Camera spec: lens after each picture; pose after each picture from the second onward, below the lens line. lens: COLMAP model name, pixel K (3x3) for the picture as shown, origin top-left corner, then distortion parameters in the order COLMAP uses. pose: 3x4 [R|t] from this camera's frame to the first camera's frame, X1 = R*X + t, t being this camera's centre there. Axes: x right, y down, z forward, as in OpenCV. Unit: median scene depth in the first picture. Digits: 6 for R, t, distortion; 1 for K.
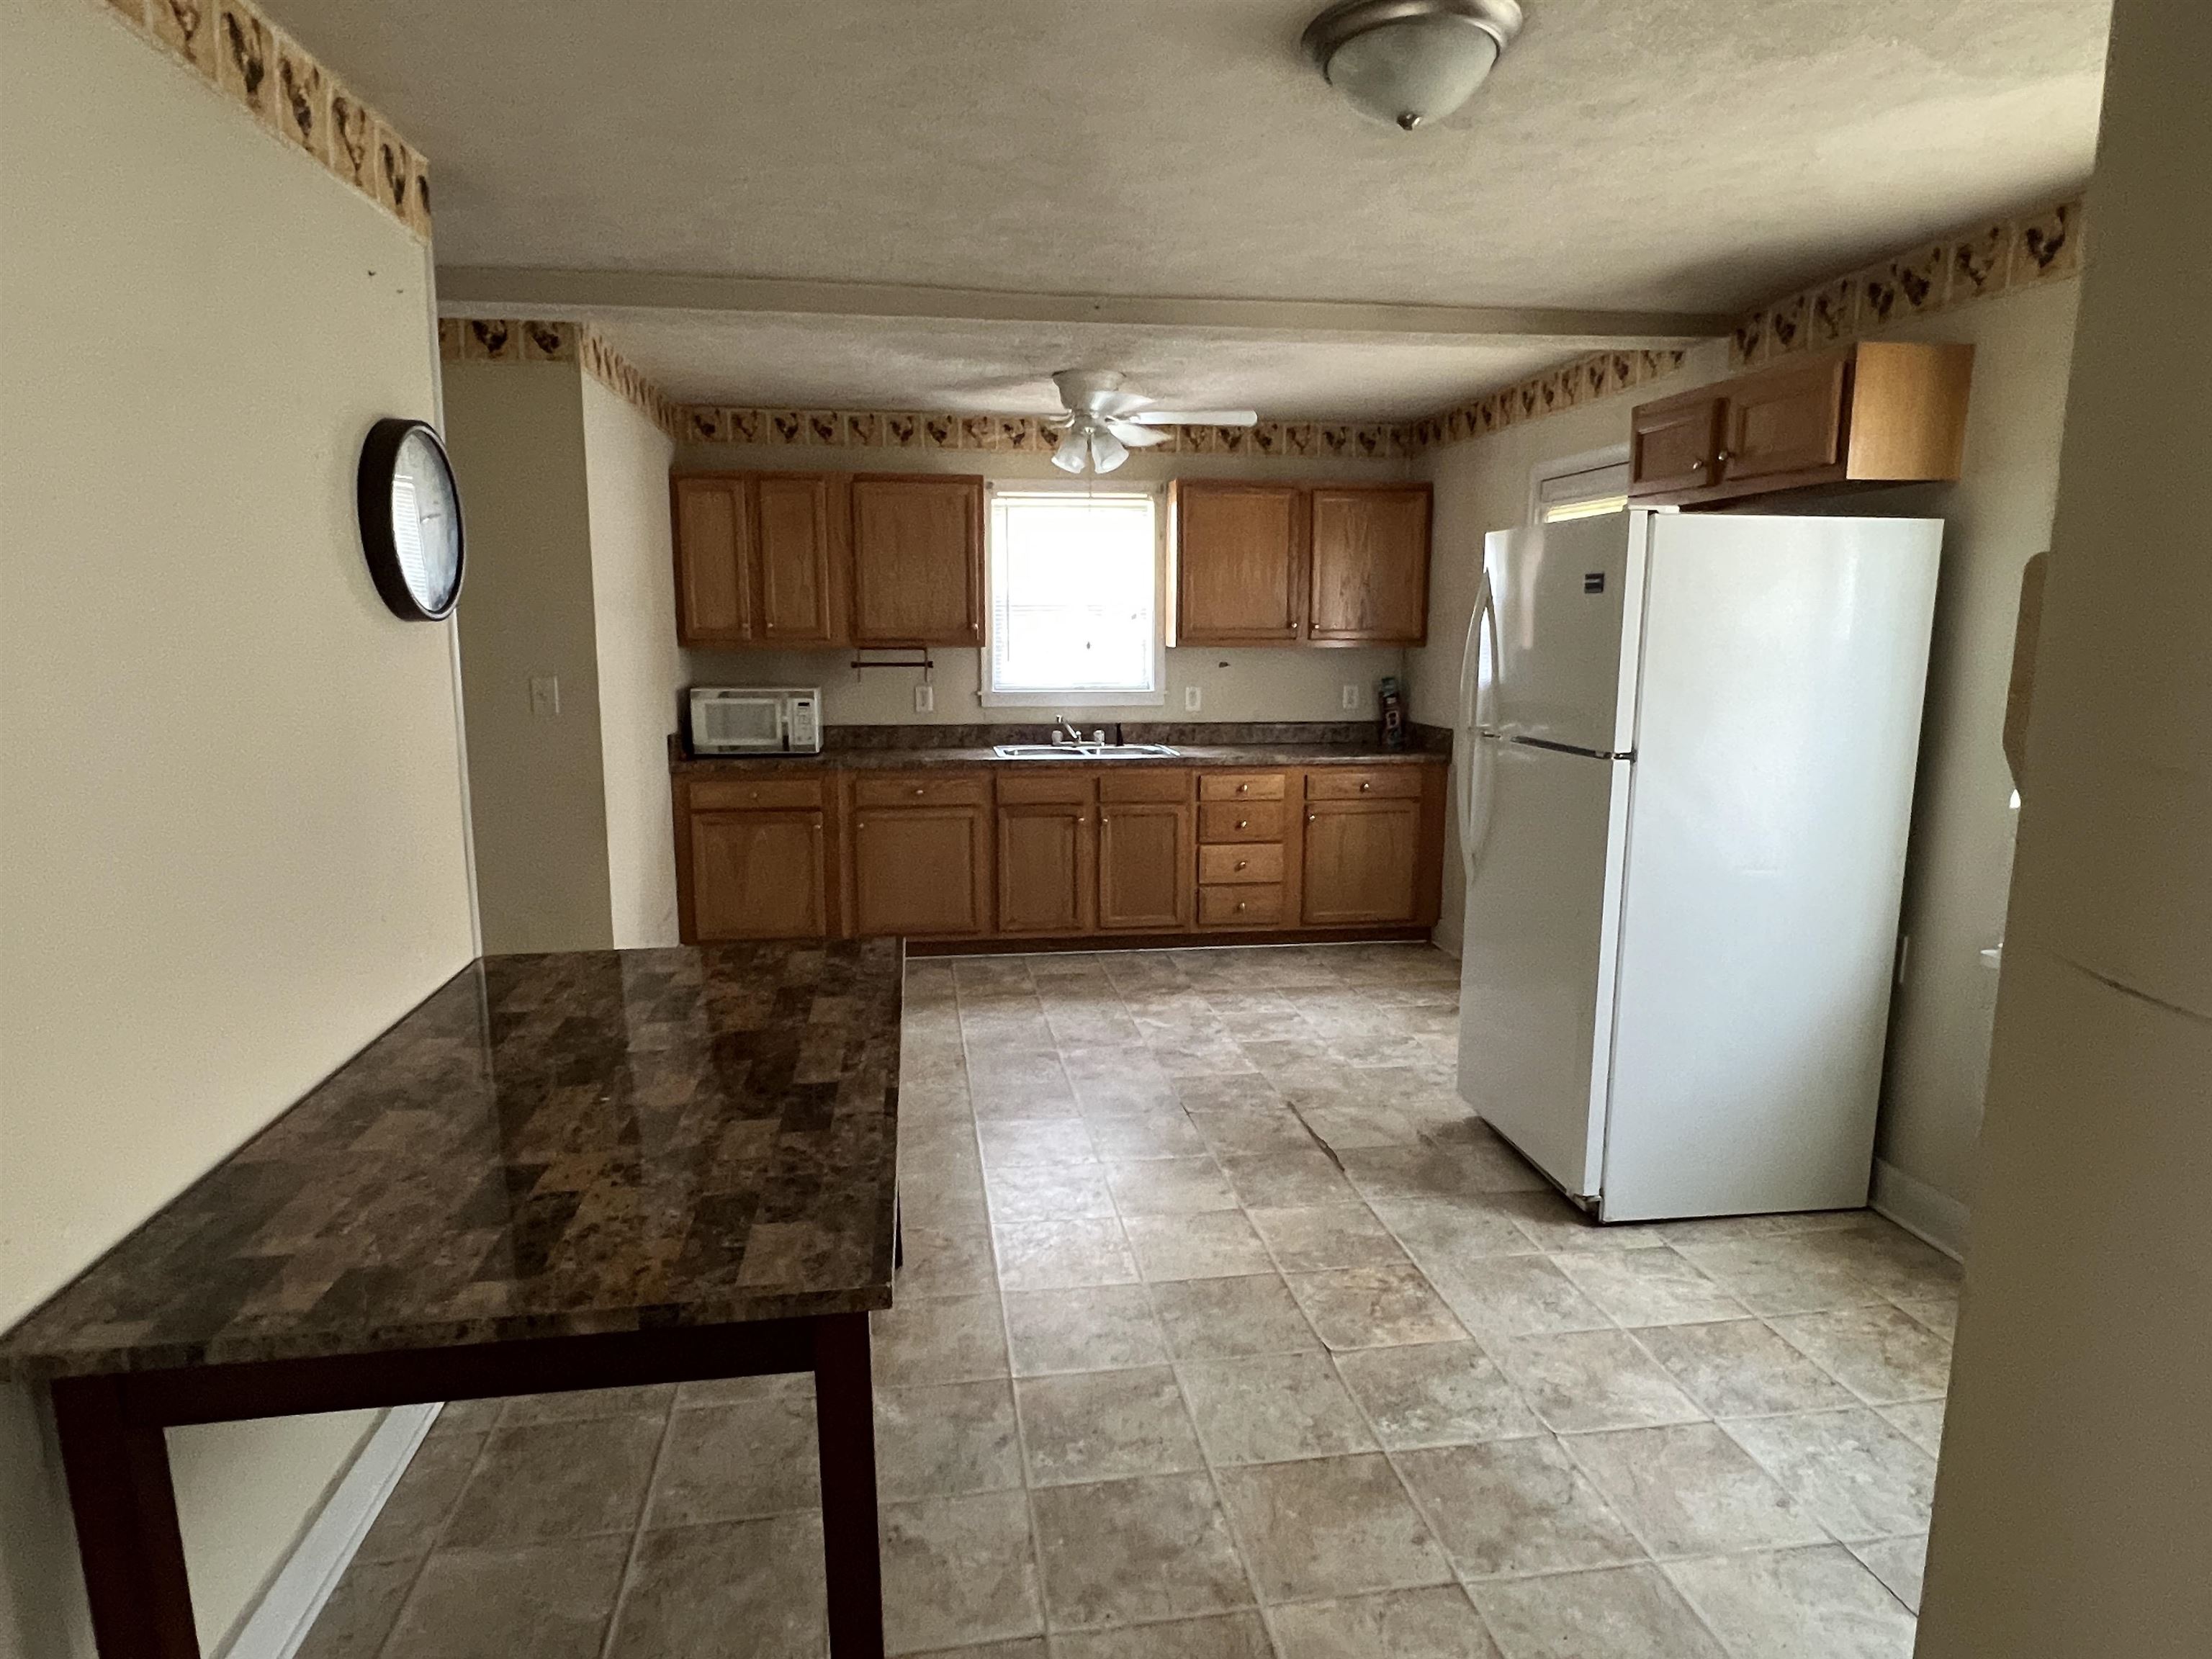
lens RADIAL K [[1278.4, 0, 1106.0], [0, 1278.4, 829.5], [0, 0, 1]] dist [-0.007317, -0.000707]
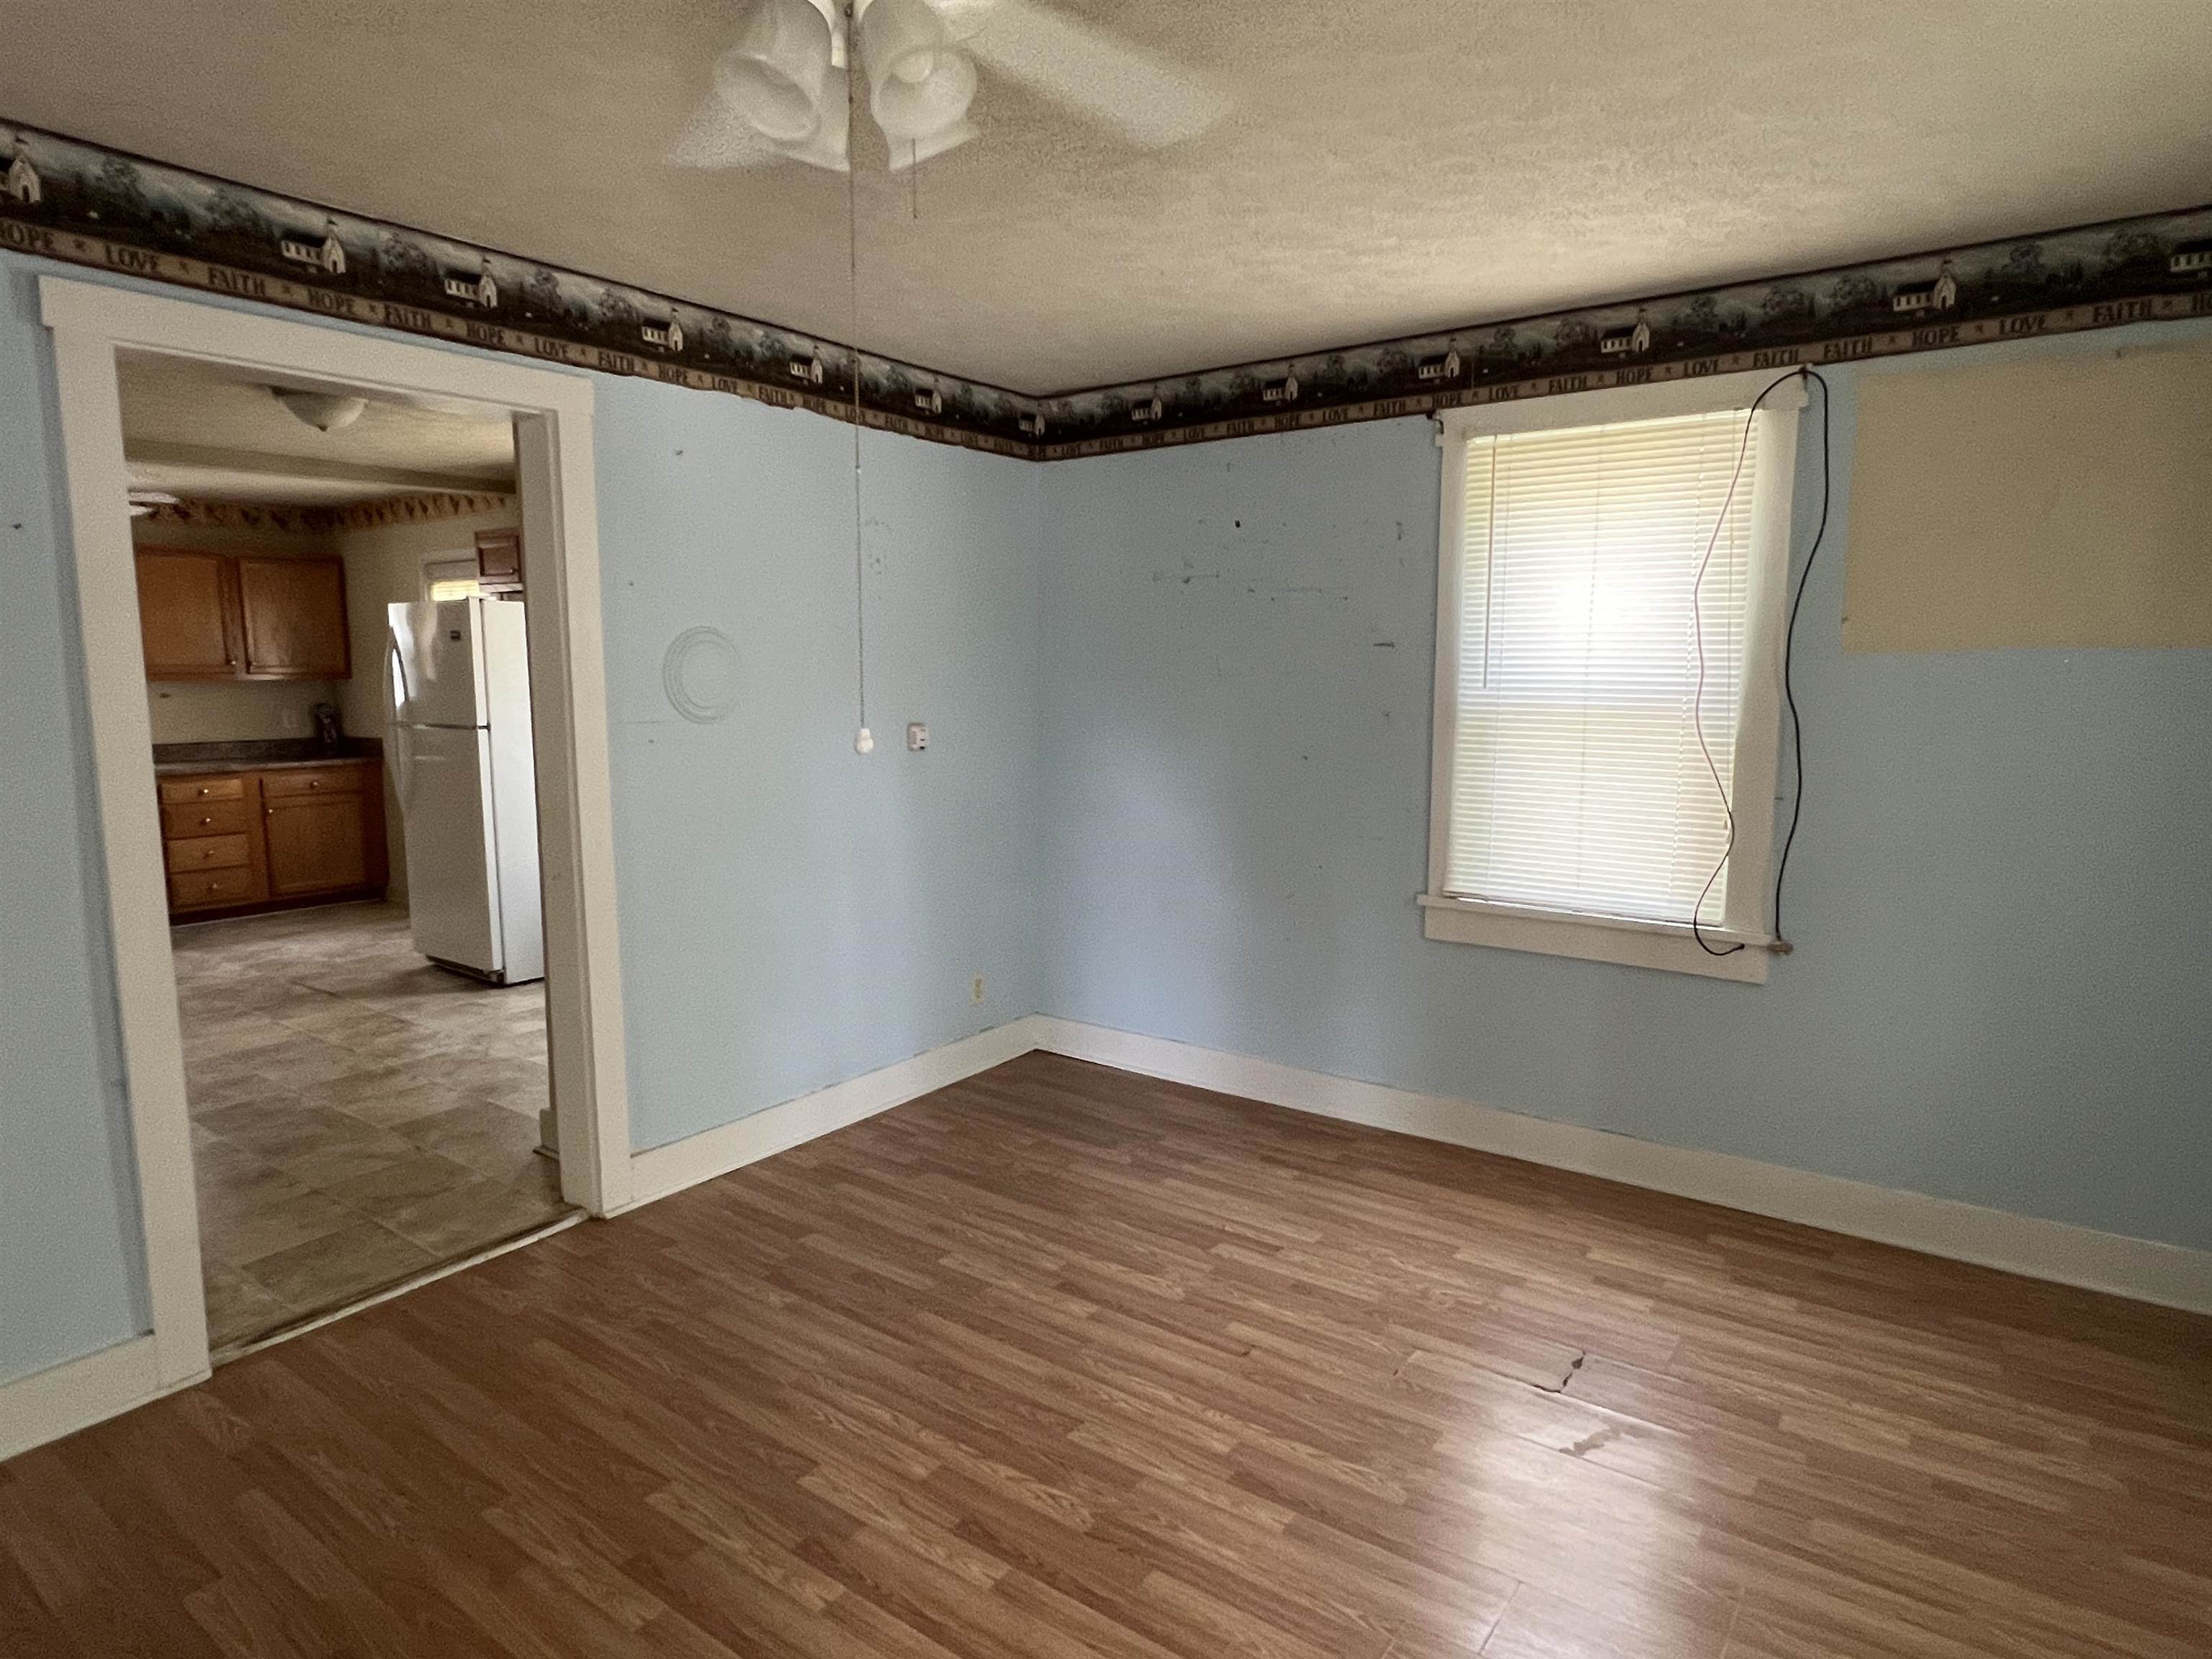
lens RADIAL K [[1278.4, 0, 1106.0], [0, 1278.4, 829.5], [0, 0, 1]] dist [-0.007317, -0.000707]
pose [[0.708078, -0.097391, 0.699386, -0.143315], [0.119181, 0.992717, 0.017575, 0.087772], [-0.696004, 0.070909, 0.714528, -0.507046]]
